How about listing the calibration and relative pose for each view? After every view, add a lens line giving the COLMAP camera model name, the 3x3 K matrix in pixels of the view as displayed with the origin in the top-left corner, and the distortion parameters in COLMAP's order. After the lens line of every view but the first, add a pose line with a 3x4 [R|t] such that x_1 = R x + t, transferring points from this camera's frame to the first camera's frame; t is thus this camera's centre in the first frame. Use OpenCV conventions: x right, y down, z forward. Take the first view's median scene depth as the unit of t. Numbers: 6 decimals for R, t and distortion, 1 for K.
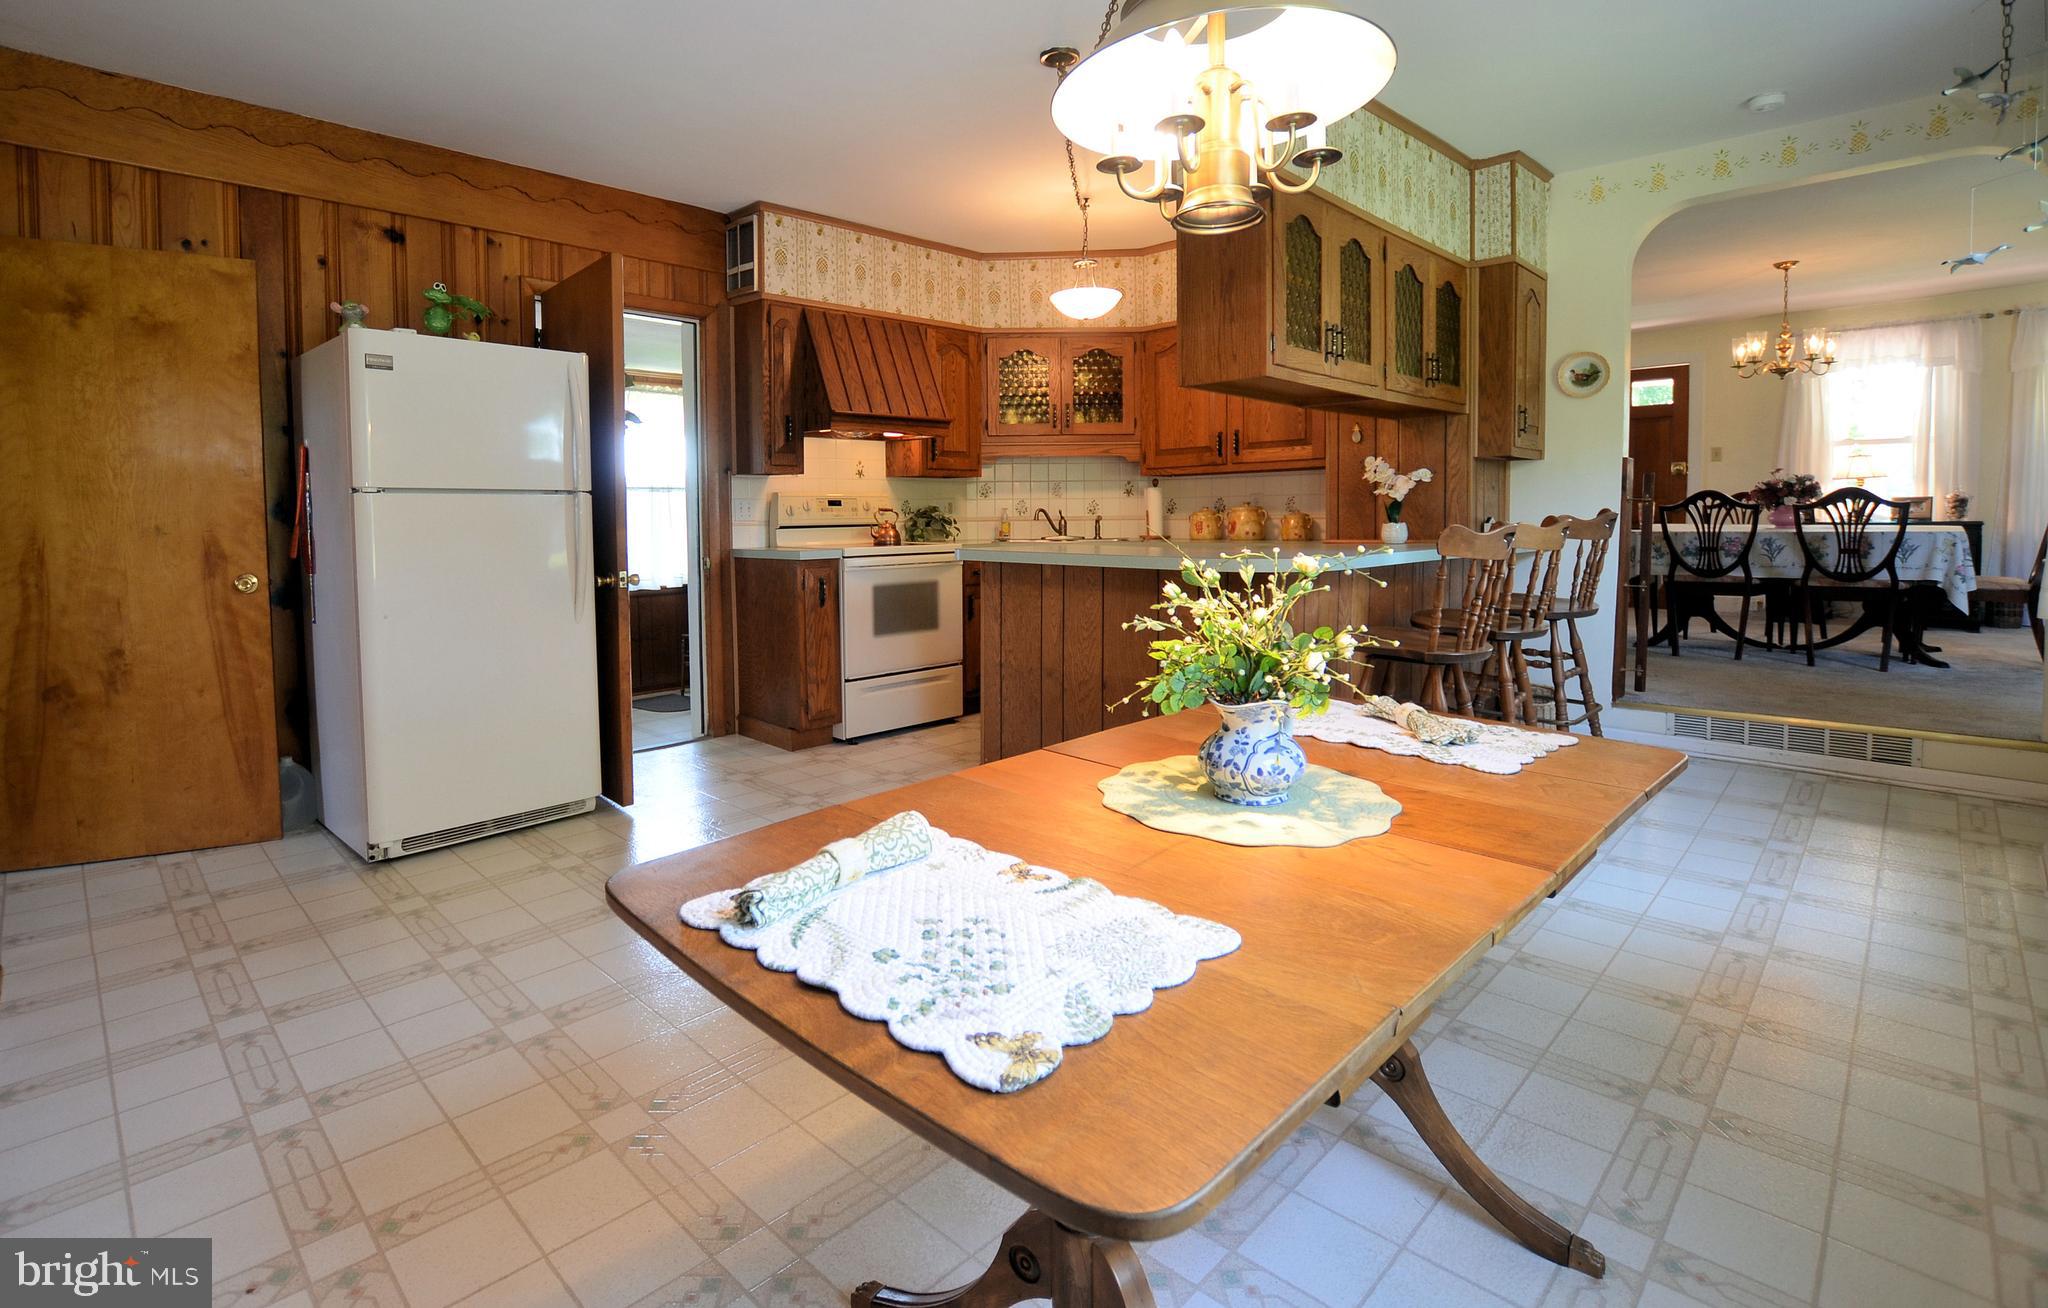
lens RADIAL K [[997.0, 0, 1018.8], [0, 997.0, 653.7], [0, 0, 1]] dist [-0.004615, -0.000097]
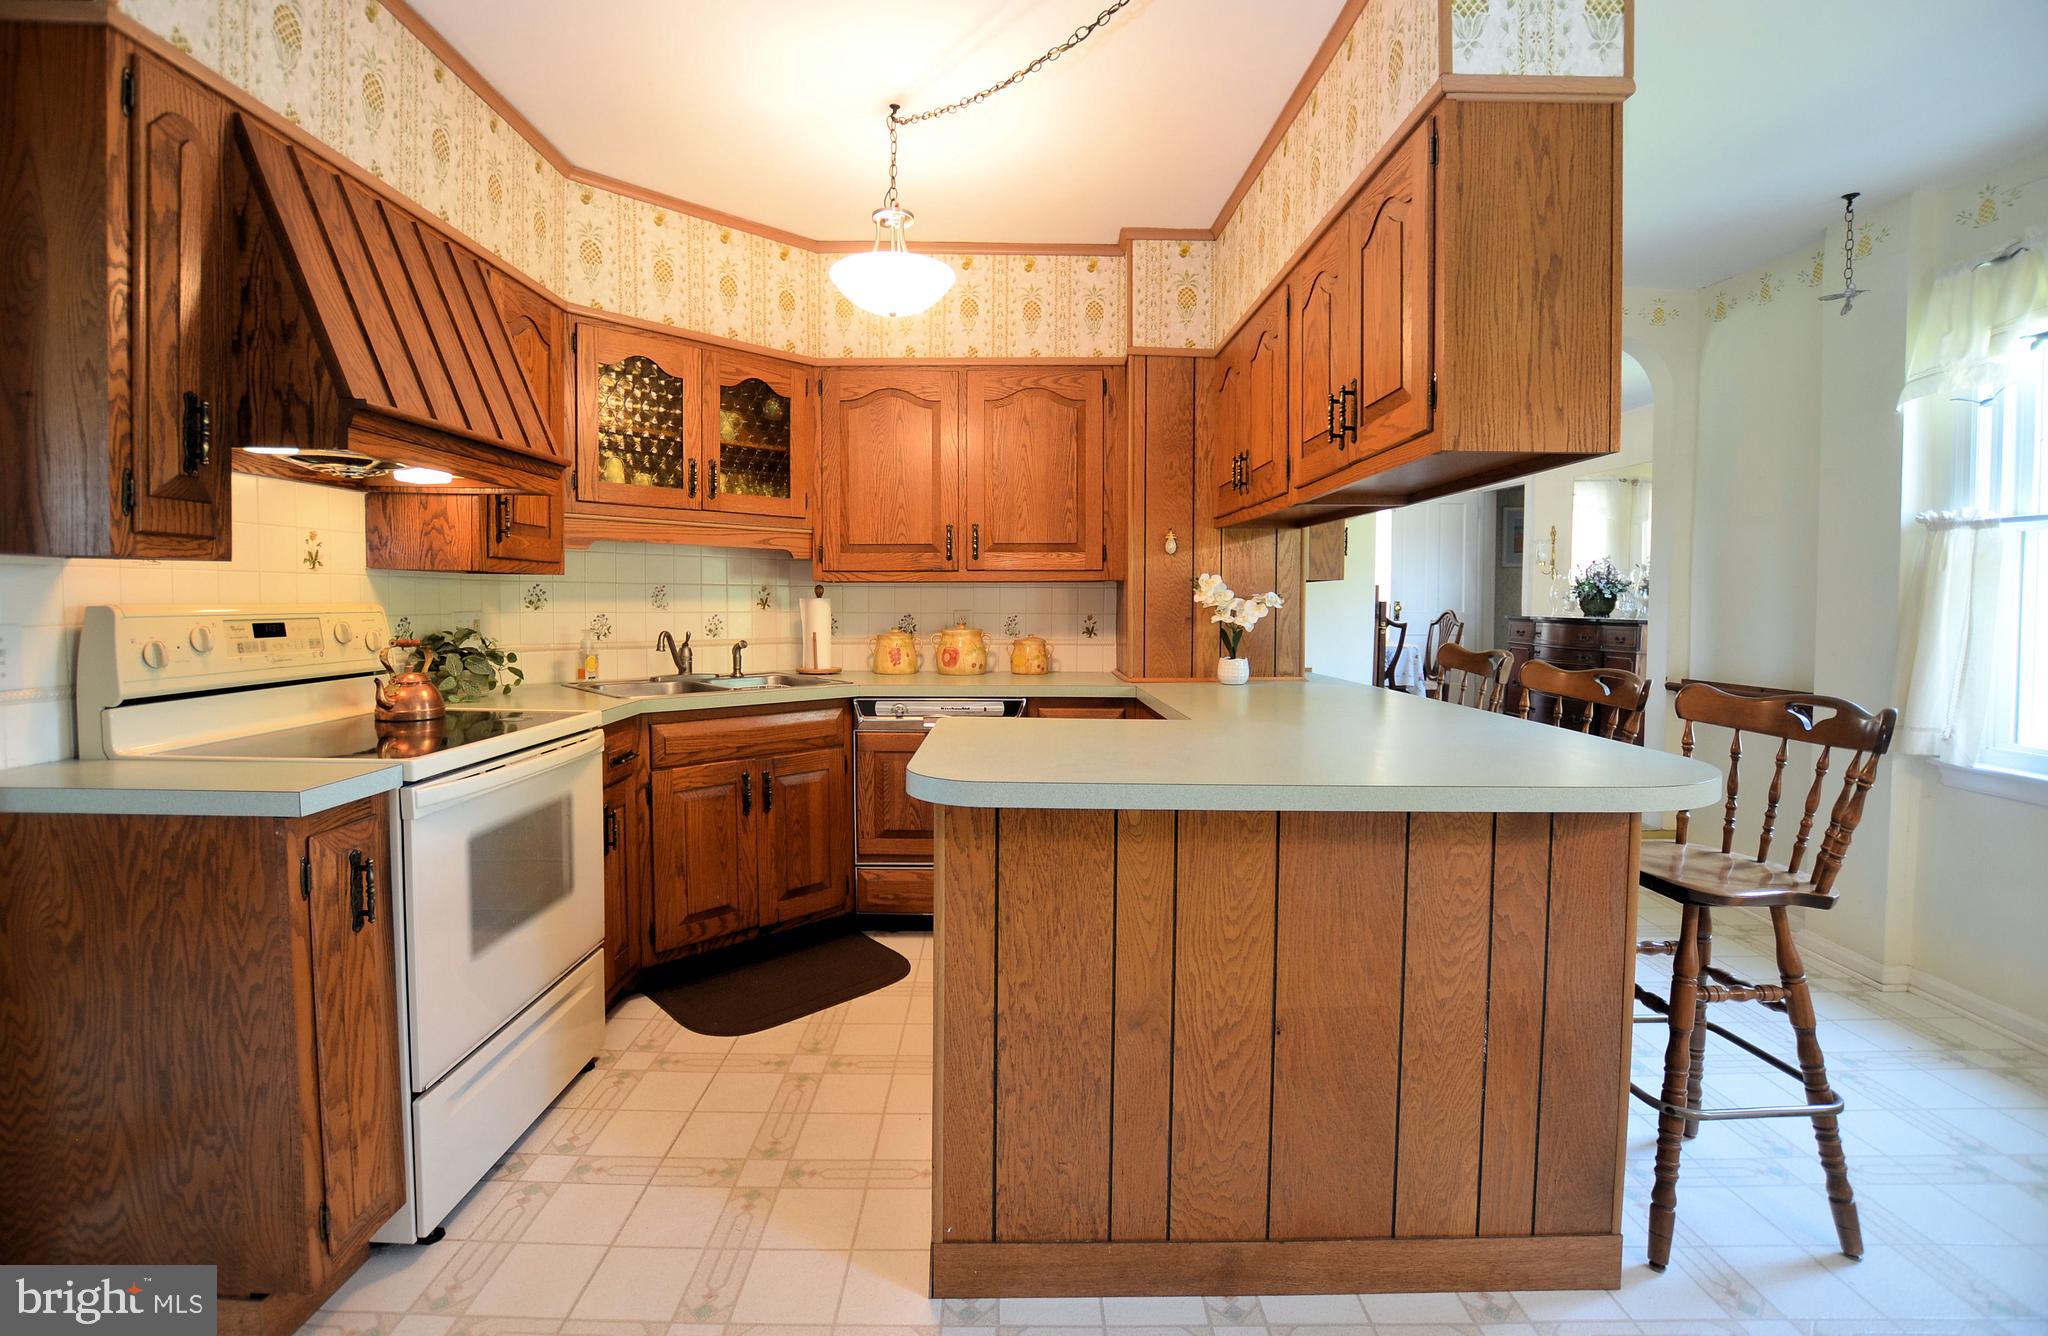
lens RADIAL K [[912.5, 0, 1027.5], [0, 912.5, 673.2], [0, 0, 1]] dist [-0.019275, 0.001799]
pose [[0.724284, -0.036824, 0.688517, -0.215505], [0.078055, 0.996533, -0.028812, -0.098564], [-0.685069, 0.074610, 0.724647, 0.520697]]
